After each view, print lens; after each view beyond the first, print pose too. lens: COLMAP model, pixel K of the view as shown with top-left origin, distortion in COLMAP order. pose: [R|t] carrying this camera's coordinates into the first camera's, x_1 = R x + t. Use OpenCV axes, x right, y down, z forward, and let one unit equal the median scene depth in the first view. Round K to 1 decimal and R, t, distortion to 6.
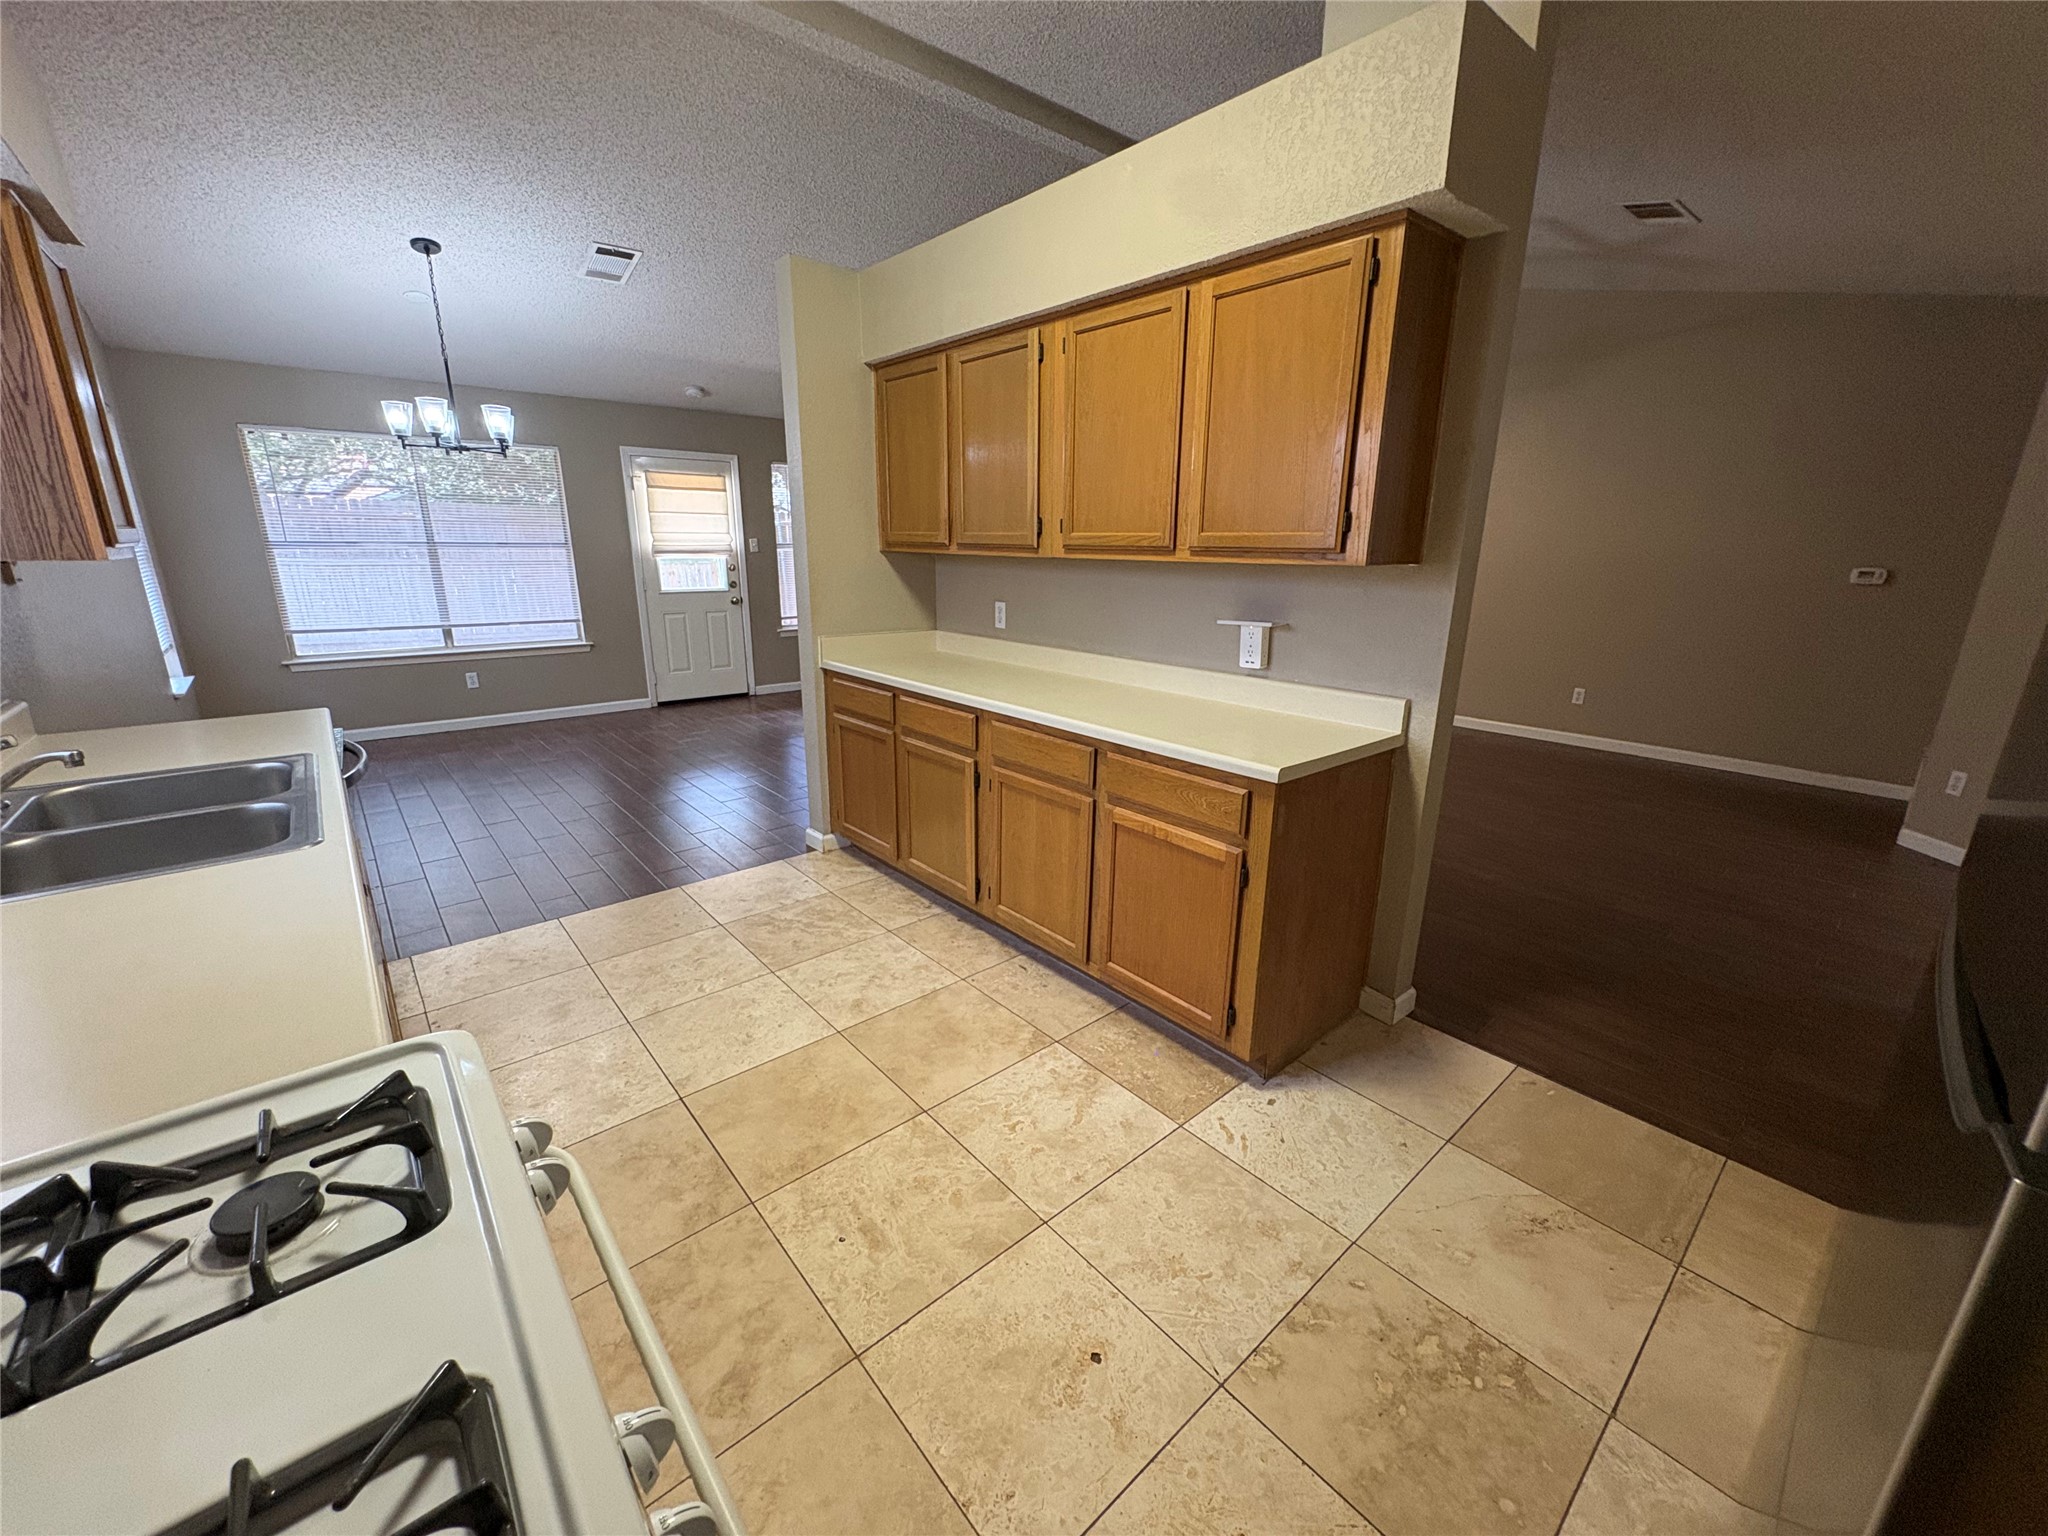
lens RADIAL K [[818.3, 0, 1026.1], [0, 818.3, 766.0], [0, 0, 1]] dist [0.001299, -0.000005]
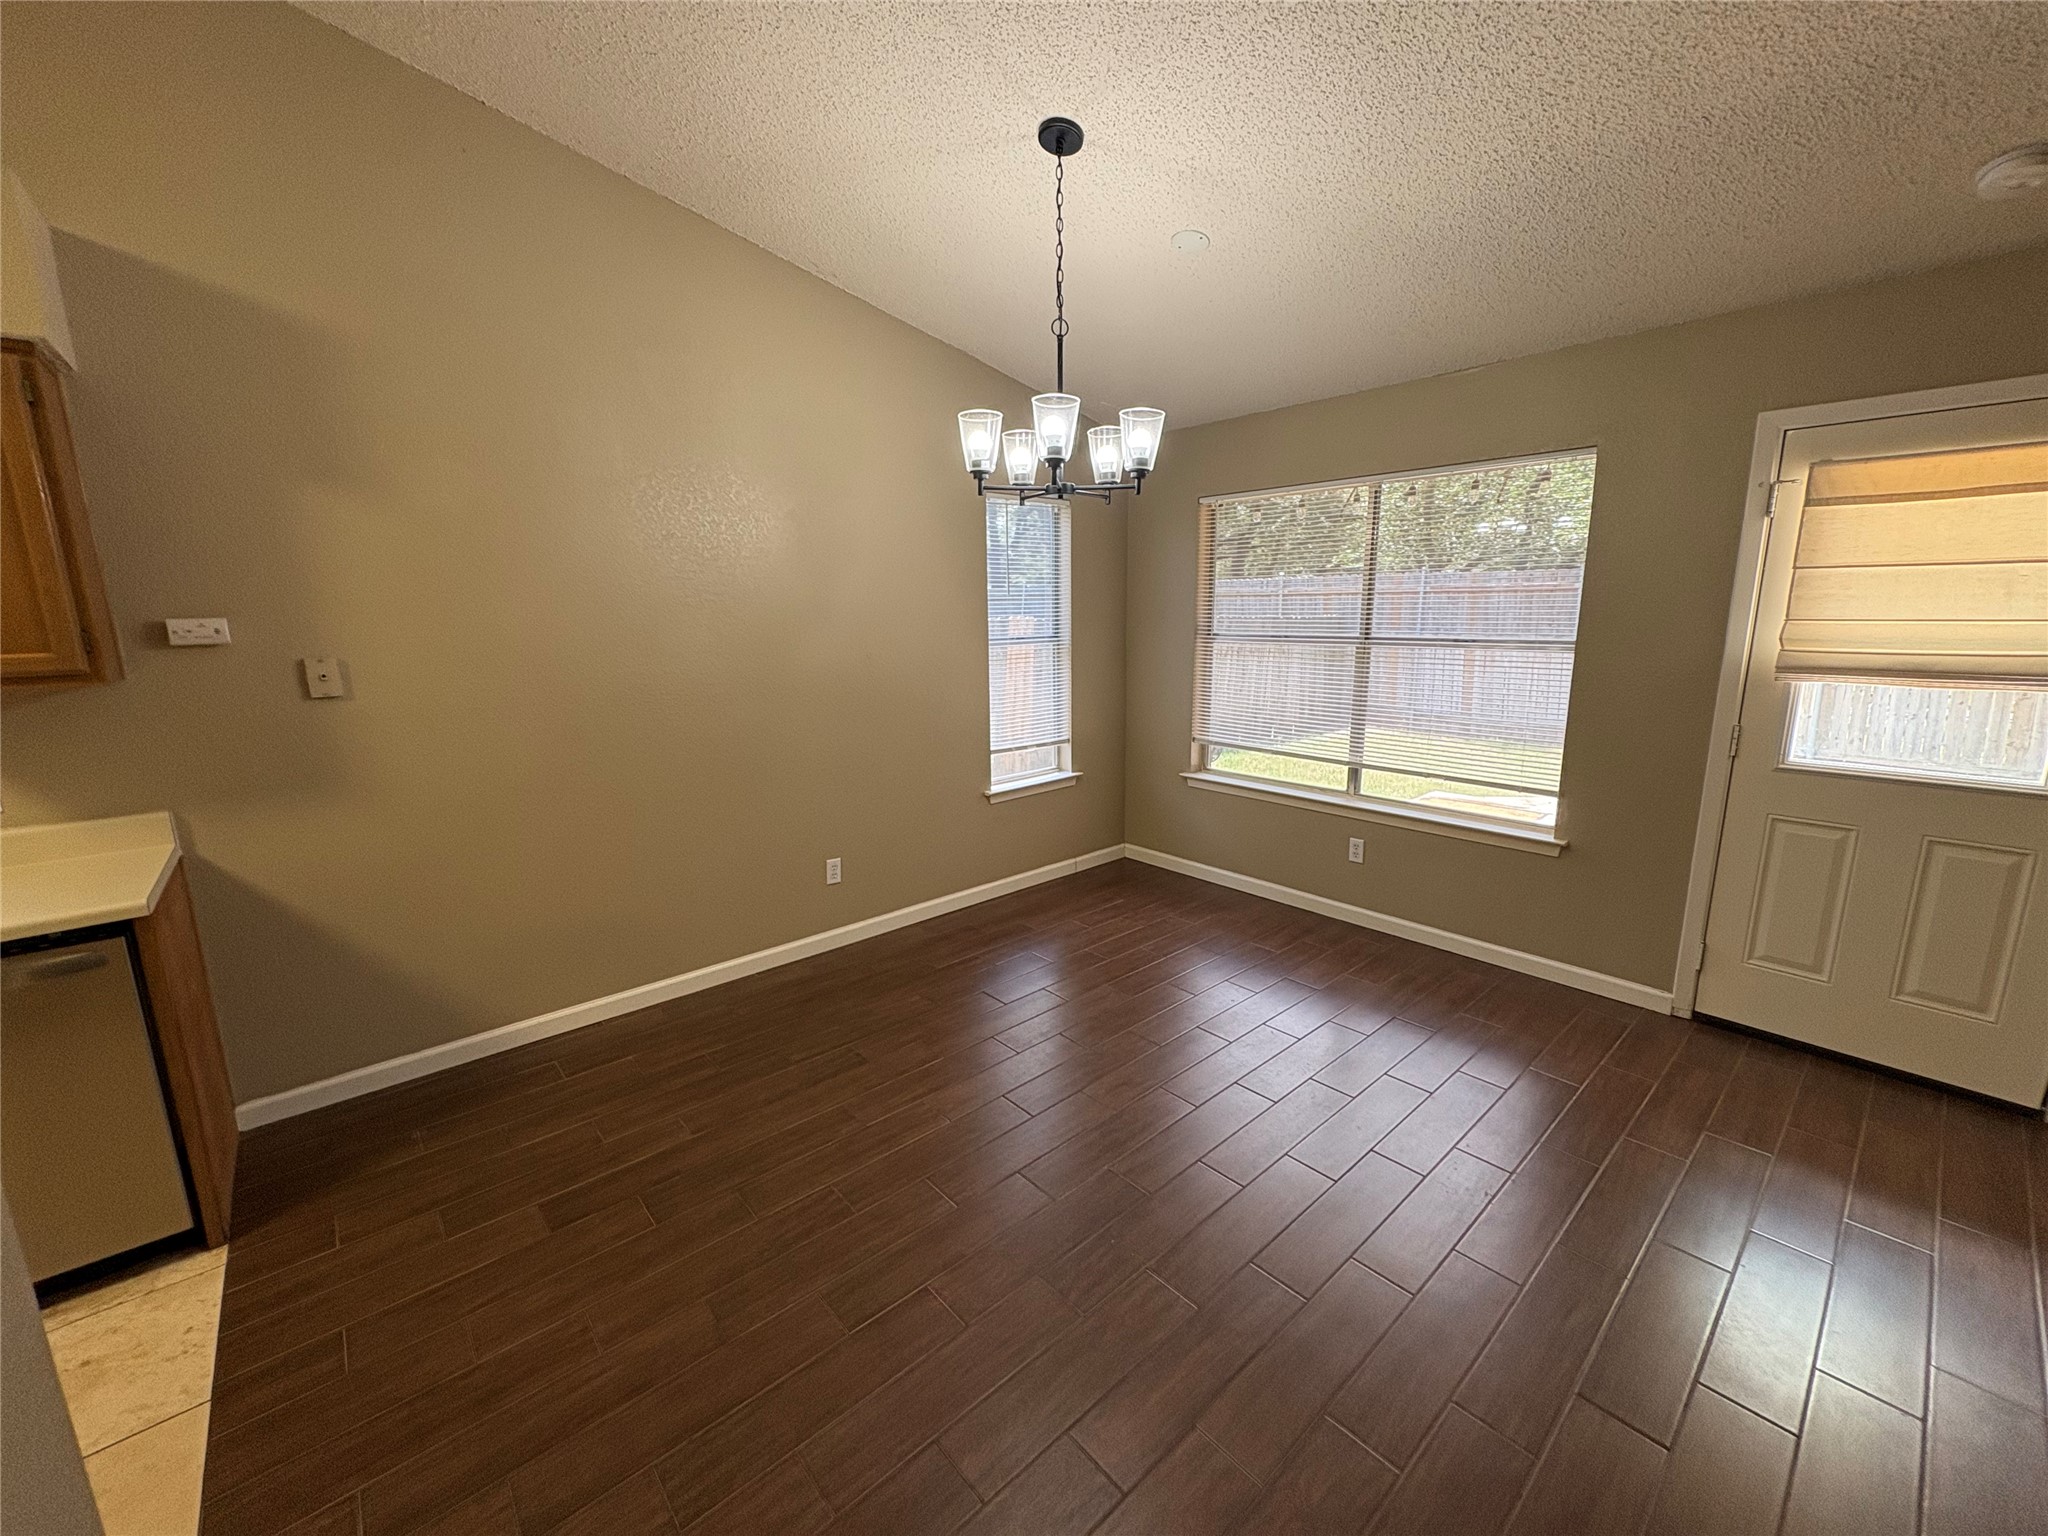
lens RADIAL K [[818.3, 0, 1017.7], [0, 818.3, 768.6], [0, 0, 1]] dist [0.001299, -0.000005]
pose [[0.018316, 0.182612, -0.983015, -0.189447], [-0.255153, 0.951479, 0.171999, -0.555600], [0.966727, 0.247669, 0.064021, 1.852873]]
